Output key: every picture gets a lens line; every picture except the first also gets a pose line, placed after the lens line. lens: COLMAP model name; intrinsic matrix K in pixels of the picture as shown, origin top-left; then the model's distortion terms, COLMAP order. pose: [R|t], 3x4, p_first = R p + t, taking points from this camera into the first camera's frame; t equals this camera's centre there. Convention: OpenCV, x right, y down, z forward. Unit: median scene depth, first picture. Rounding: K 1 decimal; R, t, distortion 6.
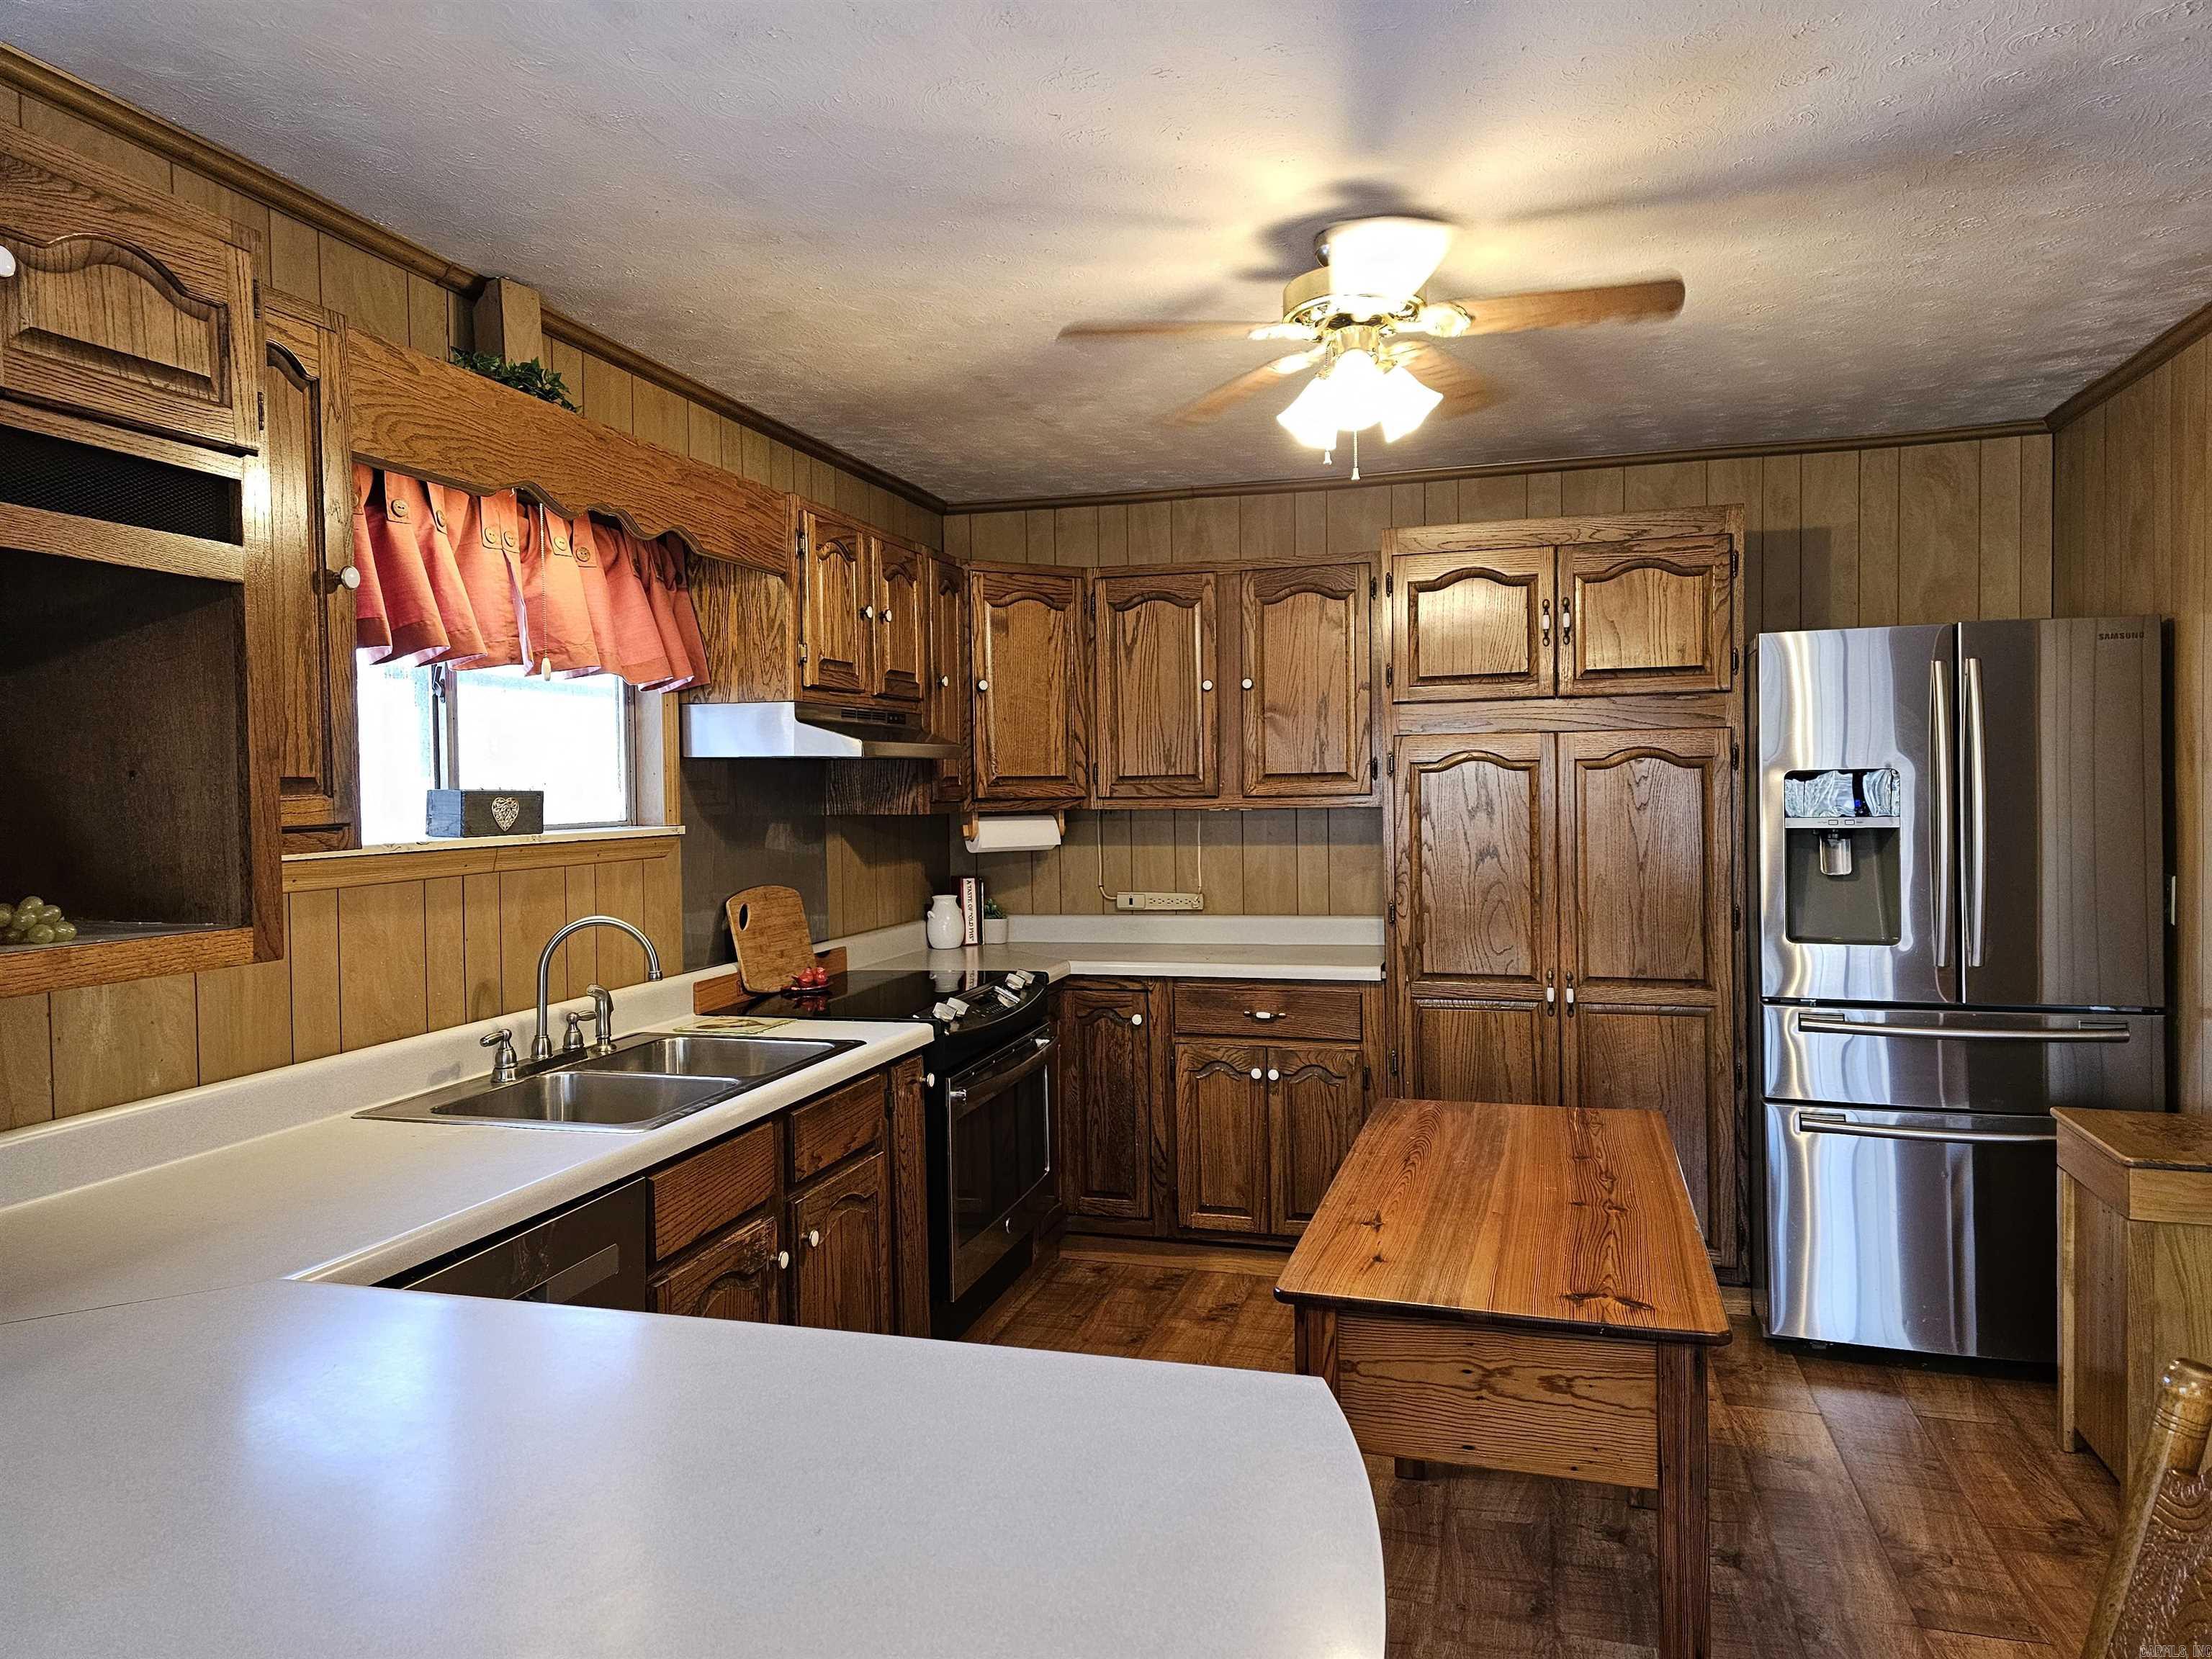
lens RADIAL K [[1467.4, 0, 1104.8], [0, 1467.4, 835.6], [0, 0, 1]] dist [0.069312, -0.056397]
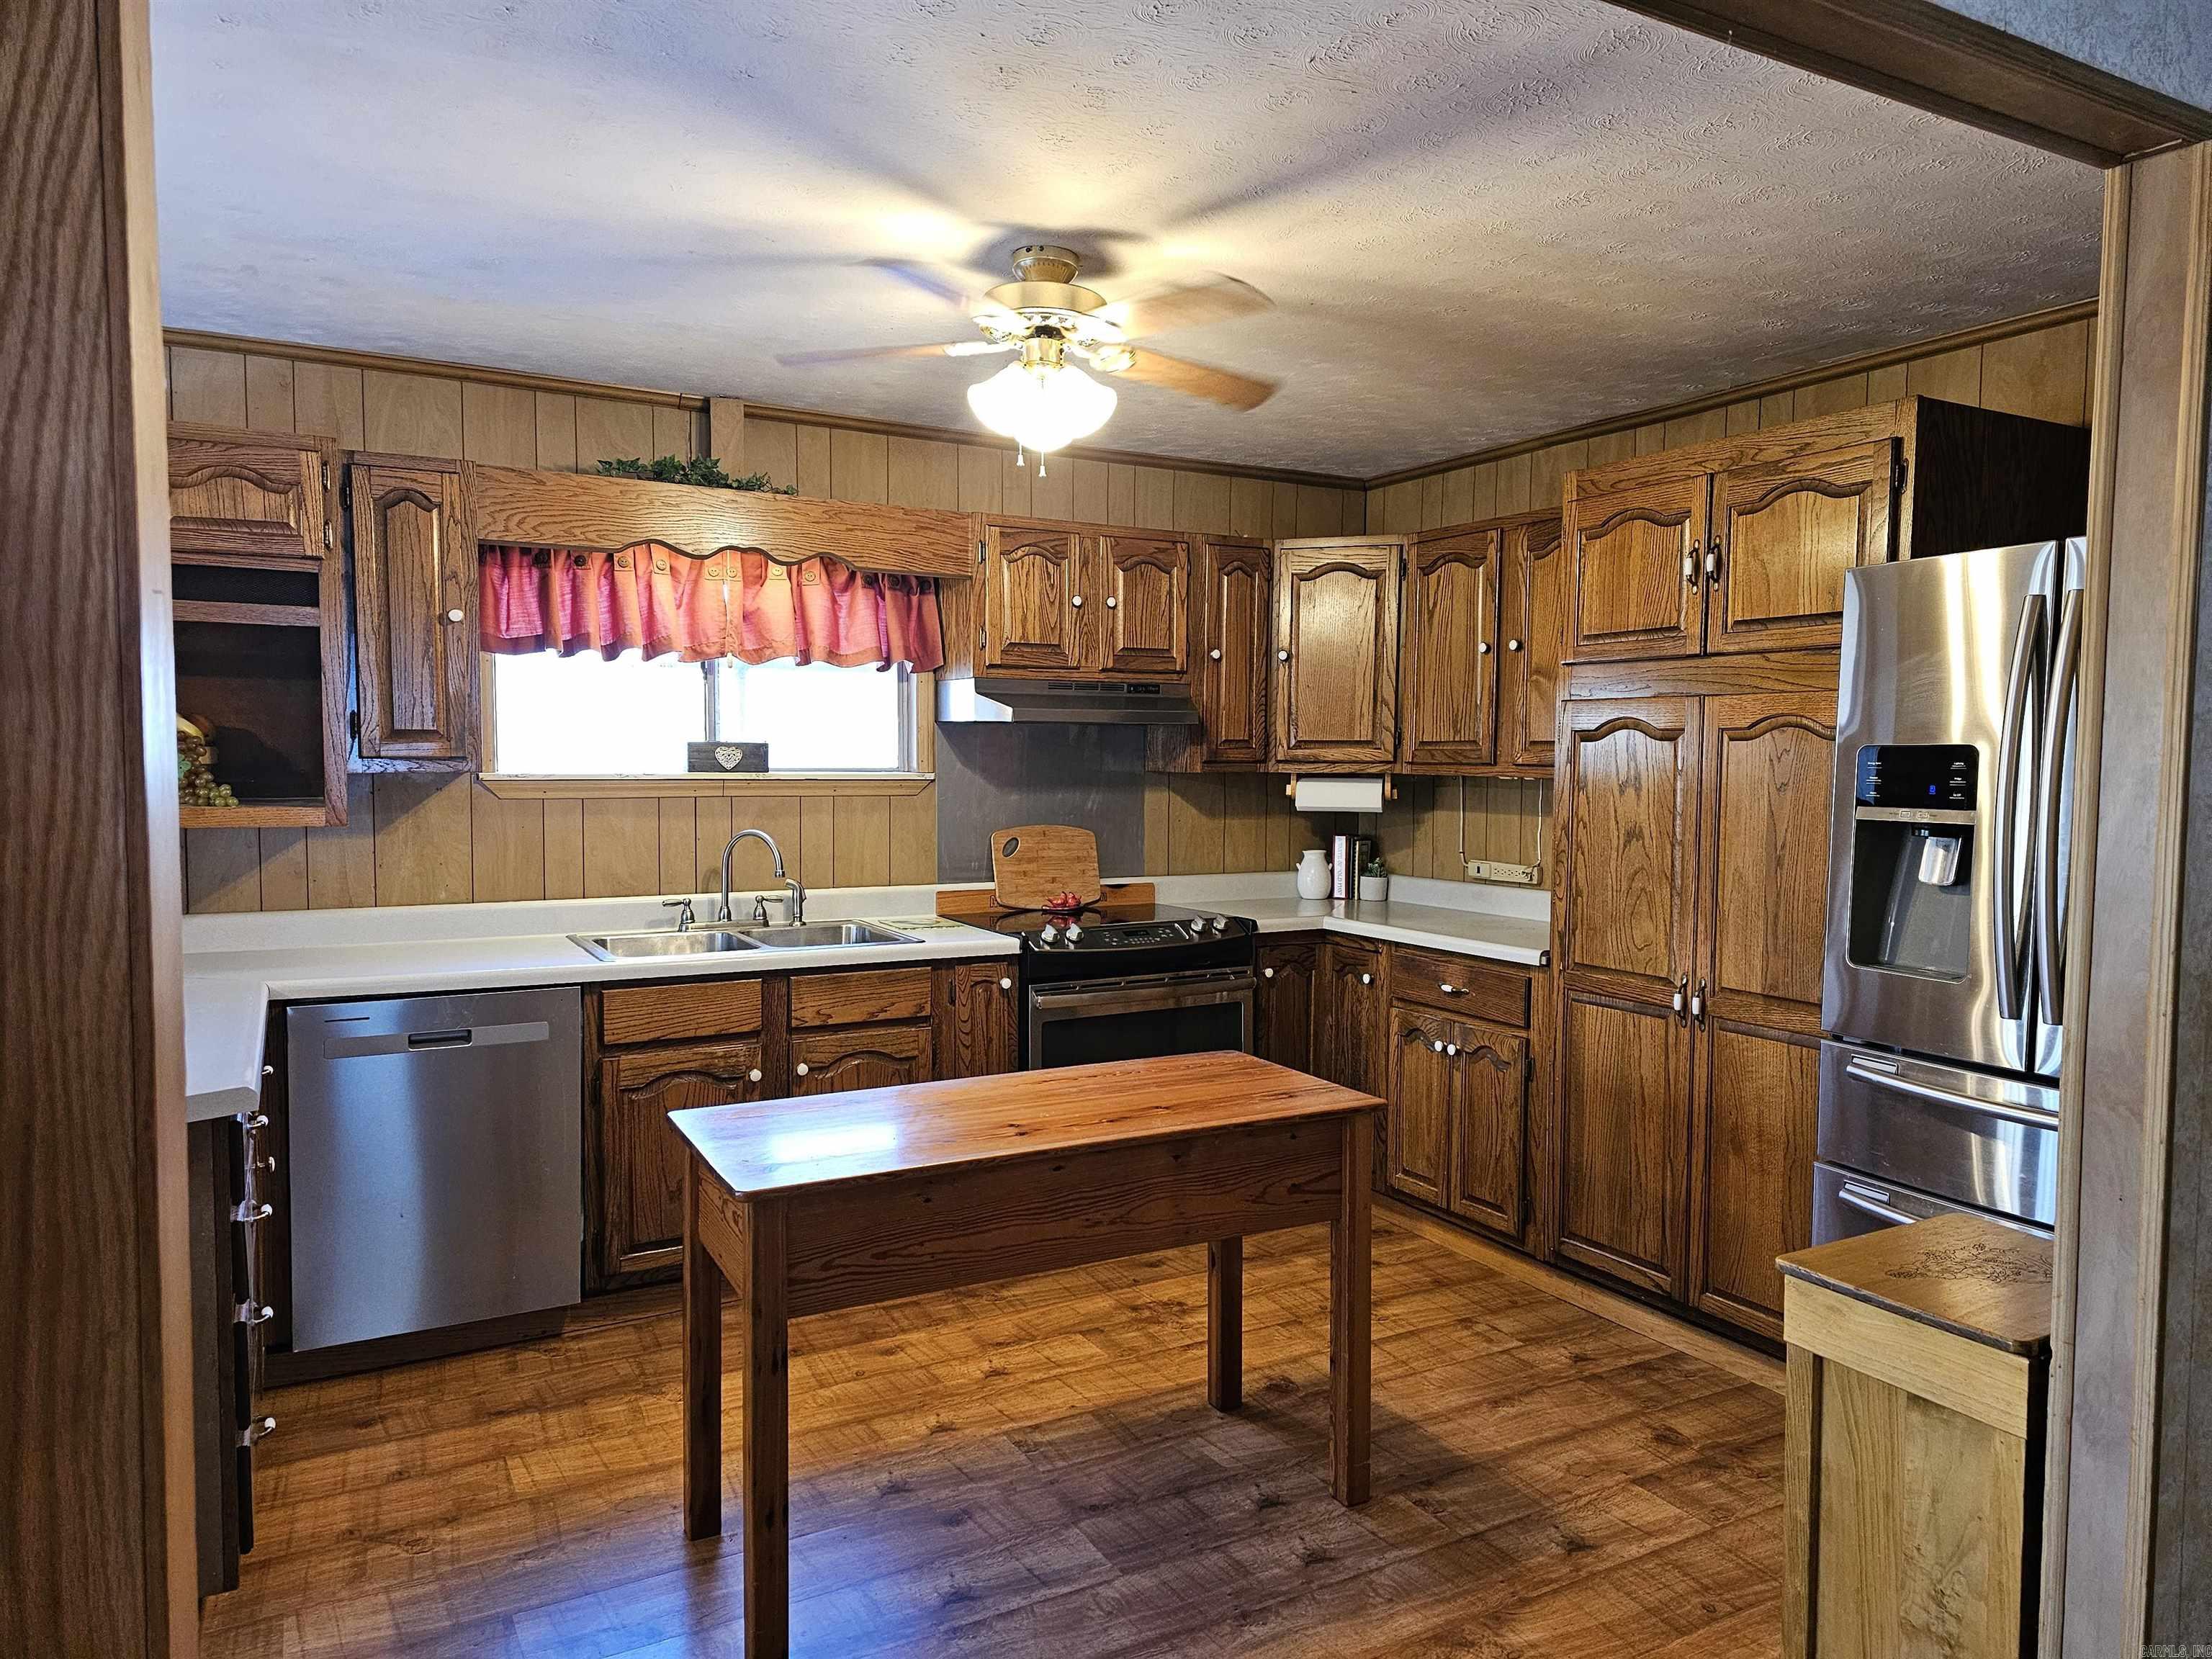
lens RADIAL K [[1461.6, 0, 1104.7], [0, 1461.6, 850.9], [0, 0, 1]] dist [0.079616, -0.075670]
pose [[0.711633, 0.067618, -0.699290, 0.657673], [-0.042389, 0.997677, 0.053333, -0.012010], [0.701272, -0.008312, 0.712846, 0.152883]]
